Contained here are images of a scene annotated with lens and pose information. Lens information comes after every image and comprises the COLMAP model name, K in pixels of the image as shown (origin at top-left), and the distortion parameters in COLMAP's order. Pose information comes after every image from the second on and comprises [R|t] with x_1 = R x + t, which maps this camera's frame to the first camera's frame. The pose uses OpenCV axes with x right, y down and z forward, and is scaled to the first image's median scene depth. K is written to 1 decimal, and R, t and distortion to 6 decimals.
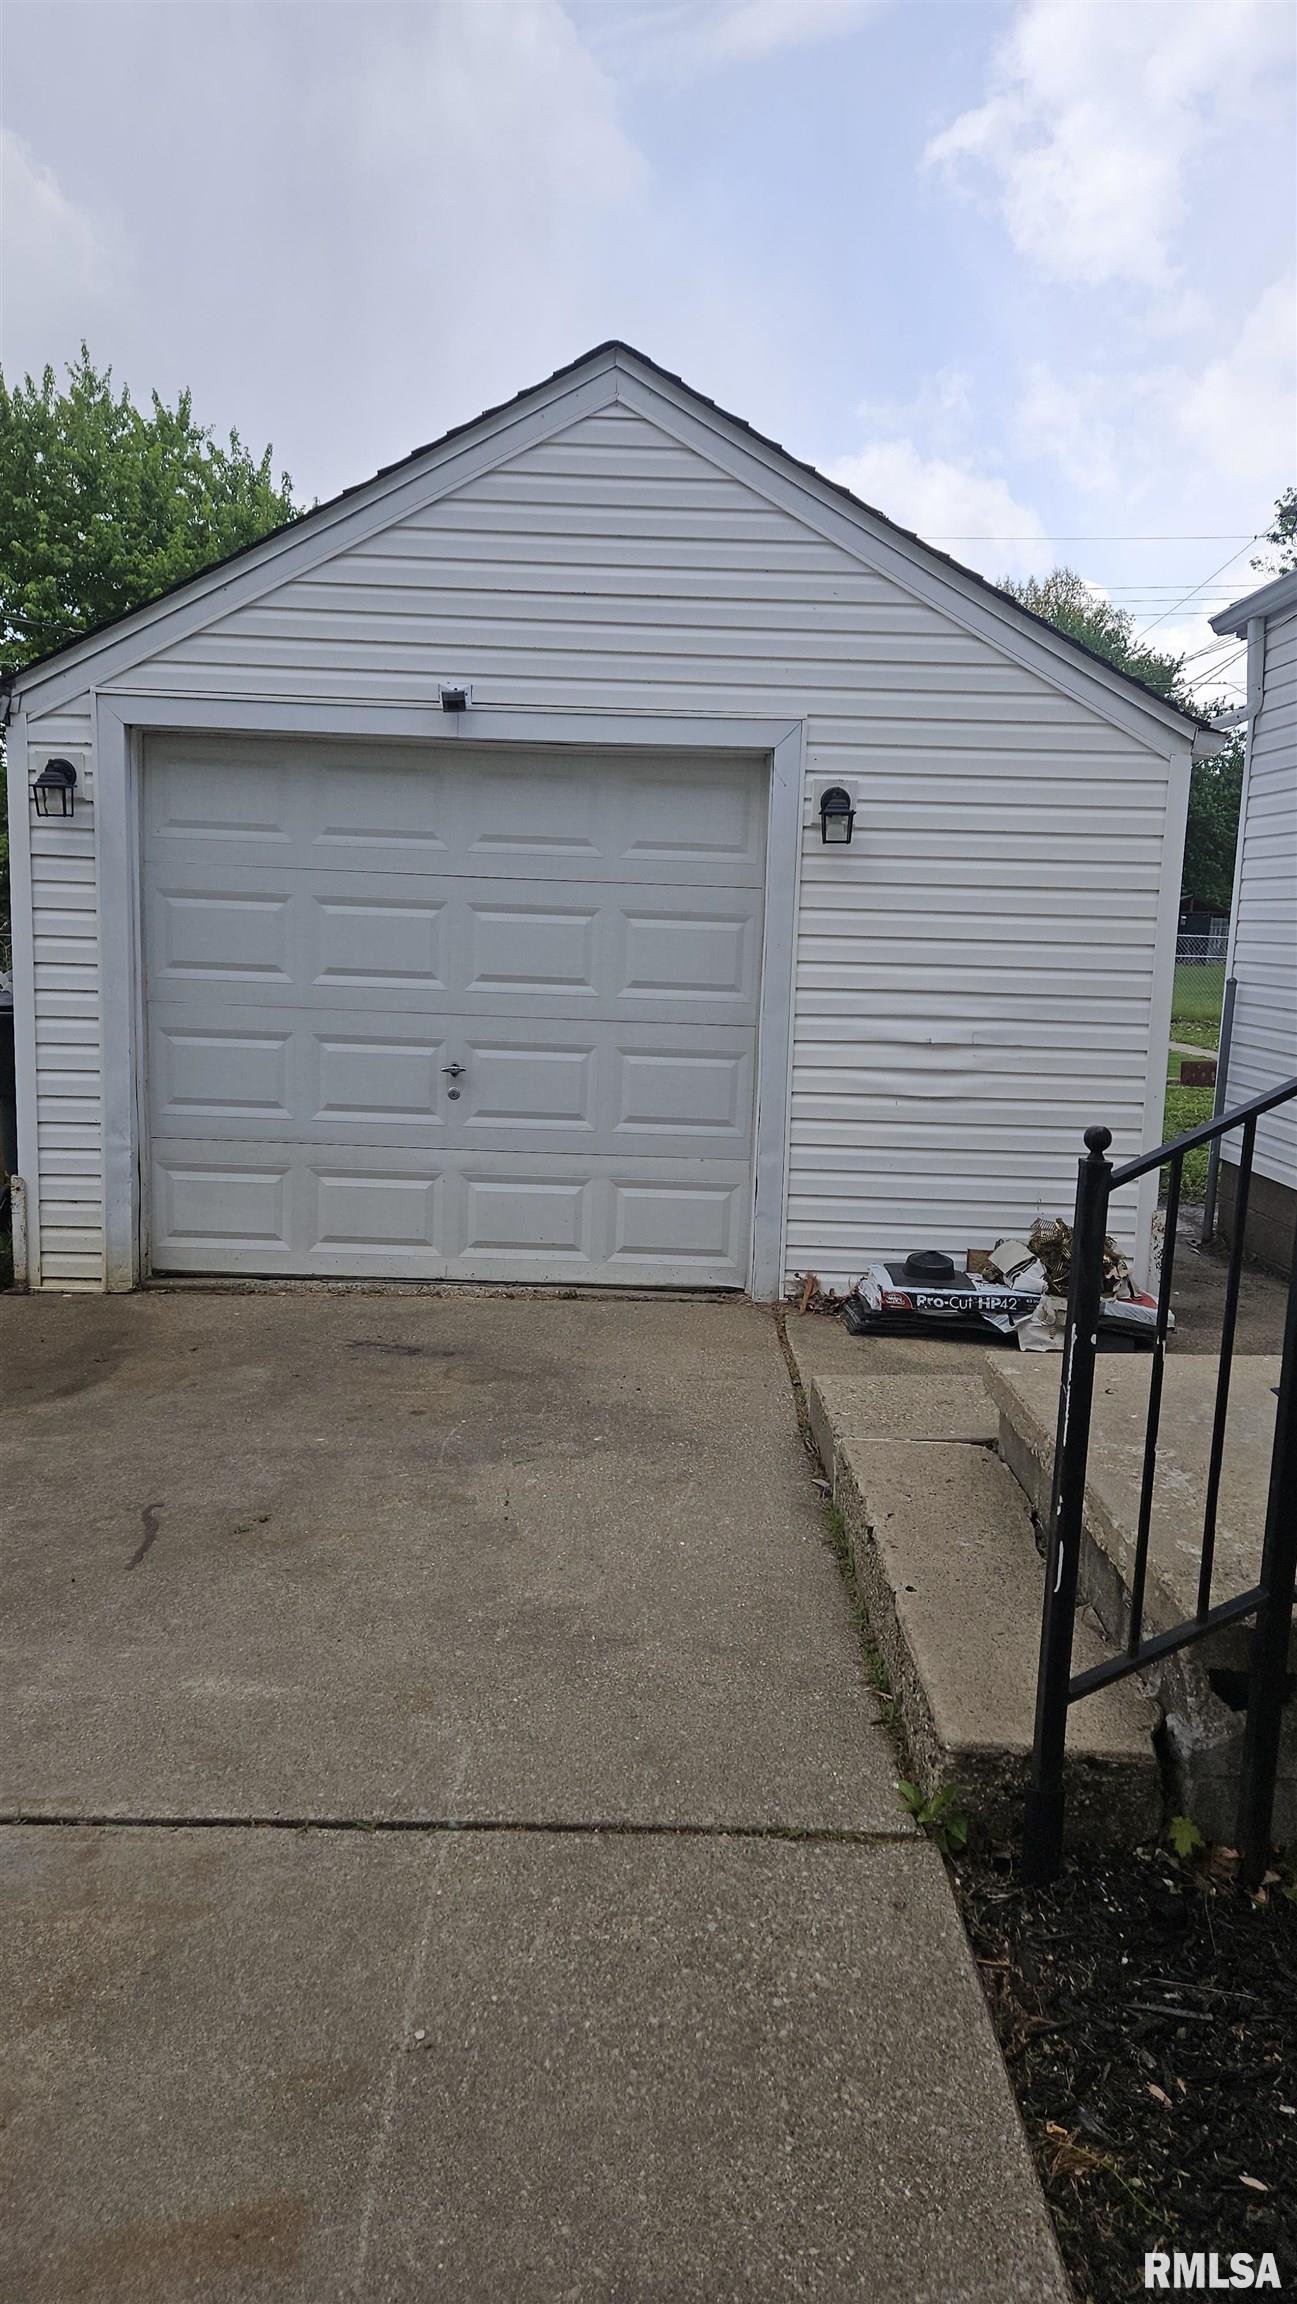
lens RADIAL K [[1522.5, 0, 648.5], [0, 1522.5, 1152.0], [0, 0, 1]] dist [0.088265, -0.071098]
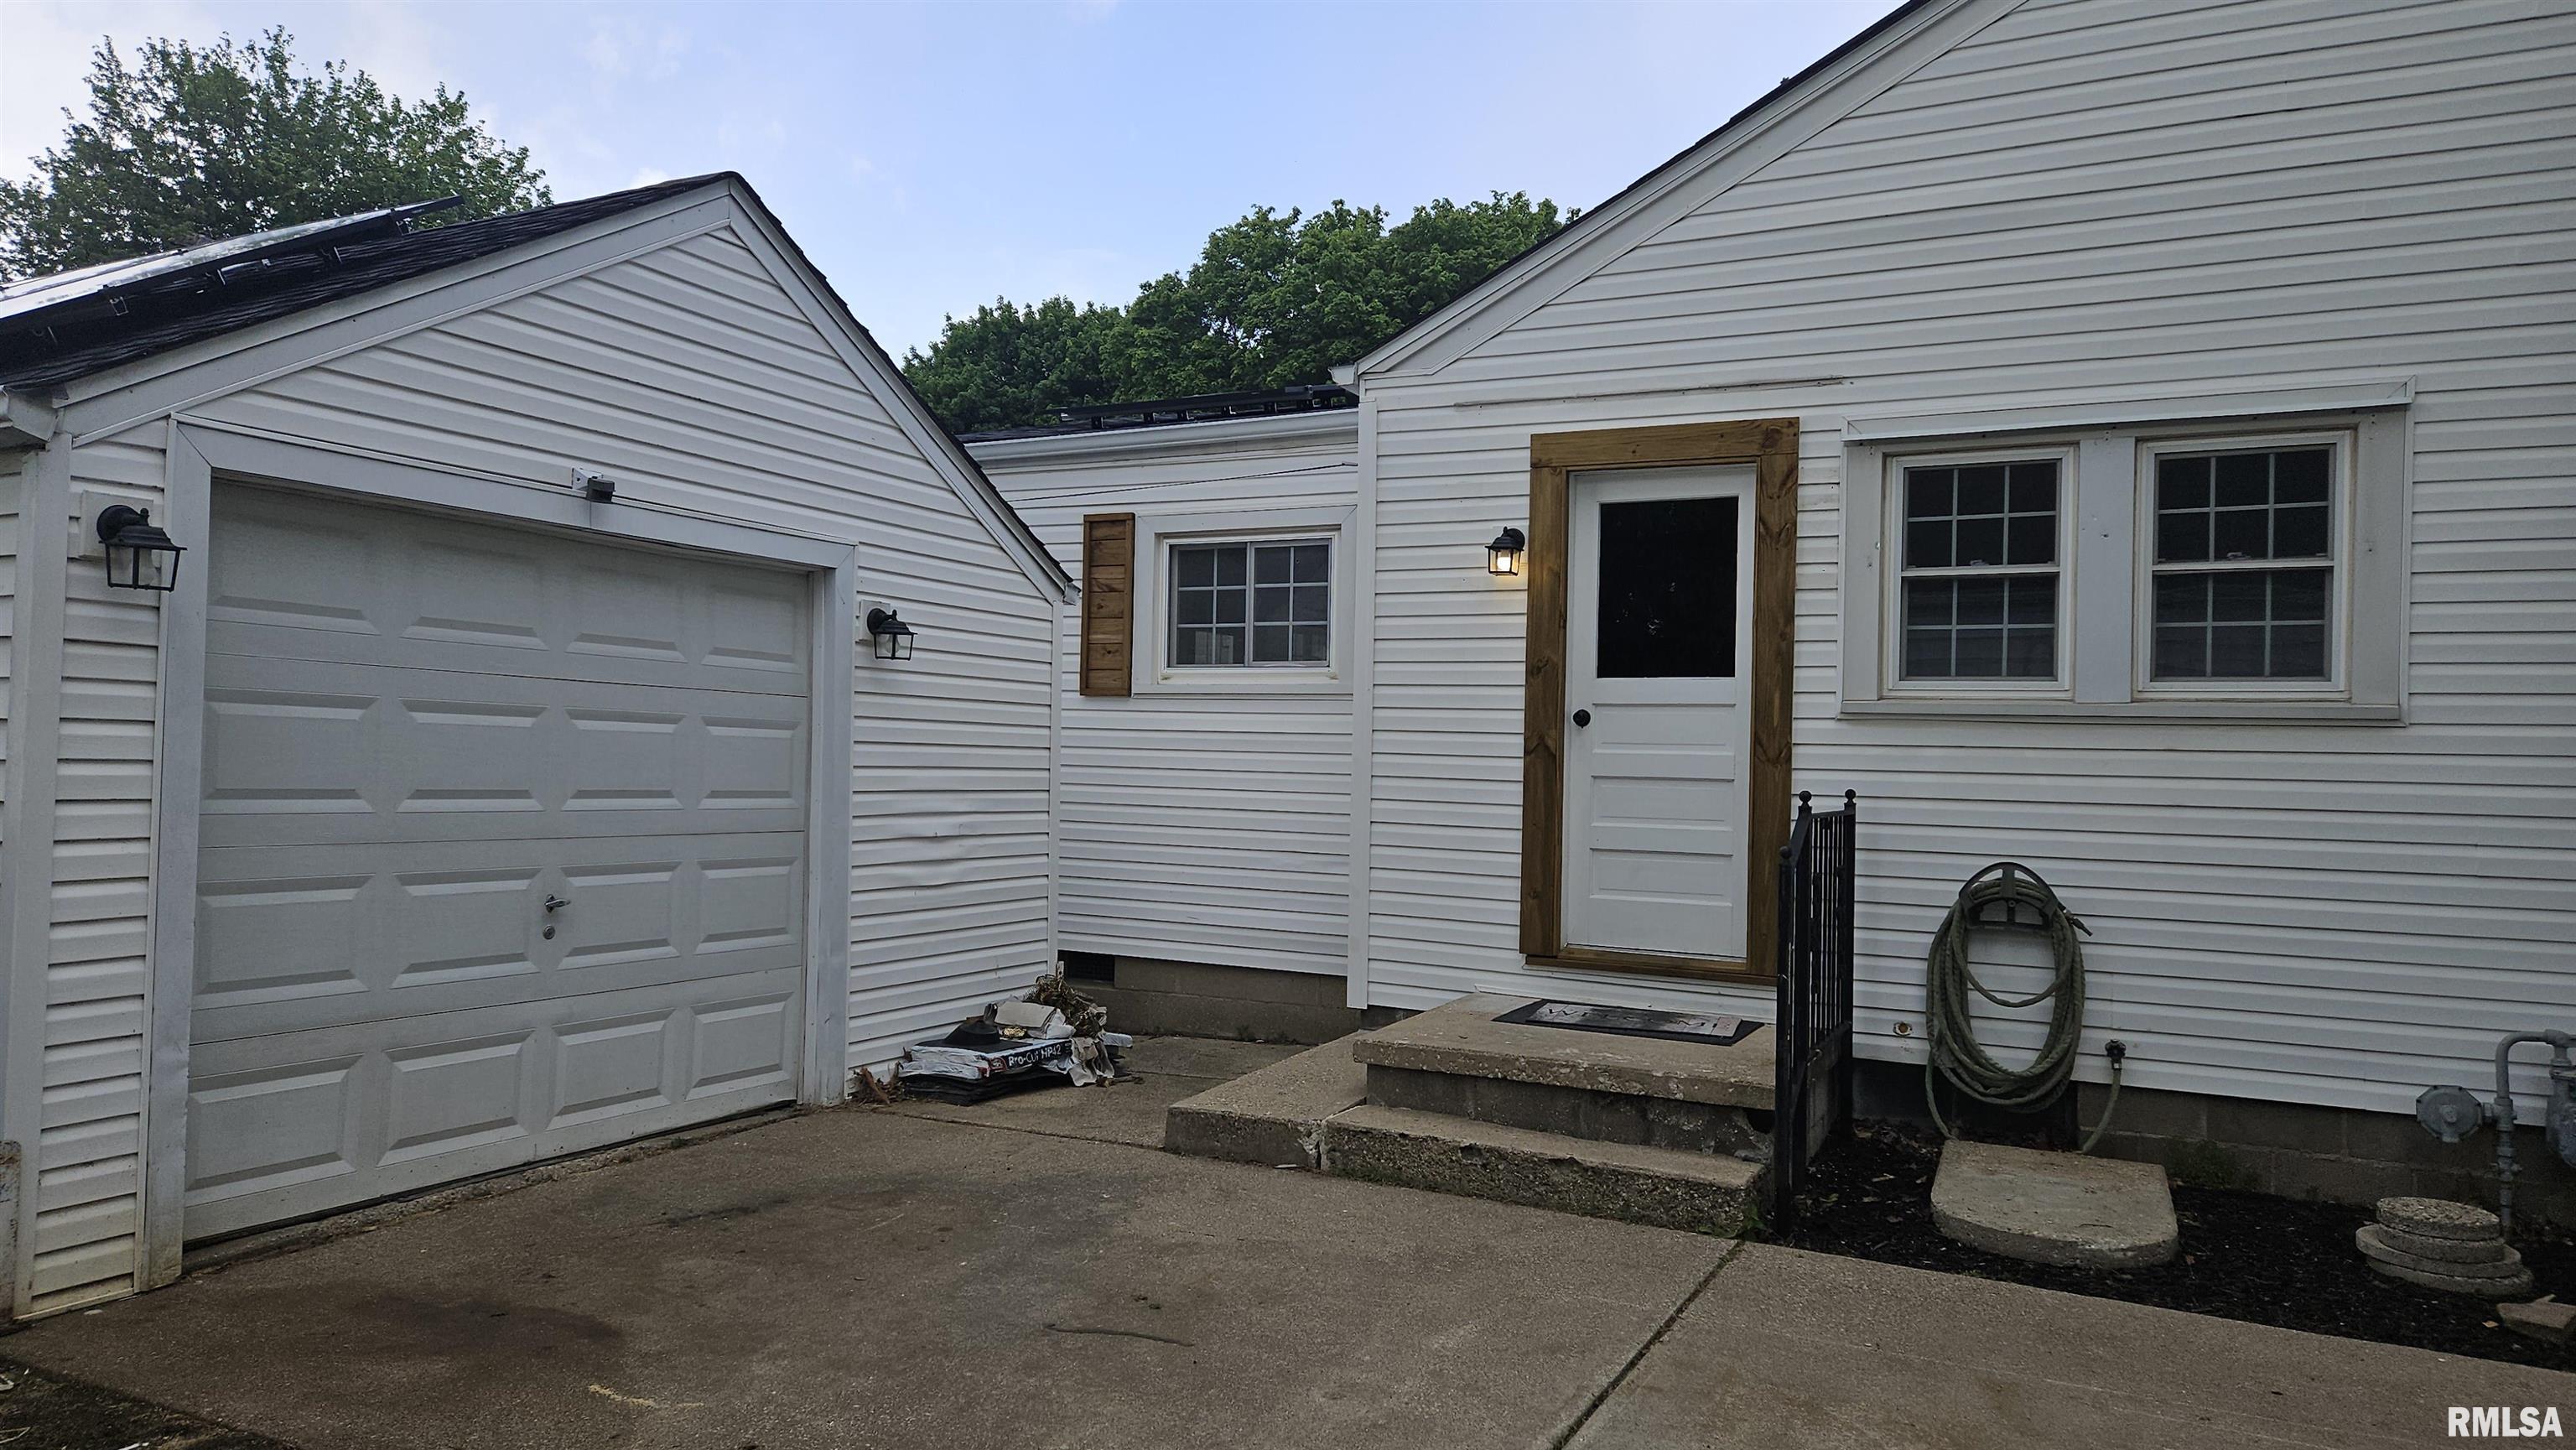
lens RADIAL K [[1702.4, 0, 1293.1], [0, 1702.4, 717.7], [0, 0, 1]] dist [0.088265, -0.071098]
pose [[0.455331, 0.001166, 0.890321, -0.833601], [0.118889, 0.990964, -0.062100, -0.050159], [-0.882348, 0.134125, 0.451078, 0.200789]]
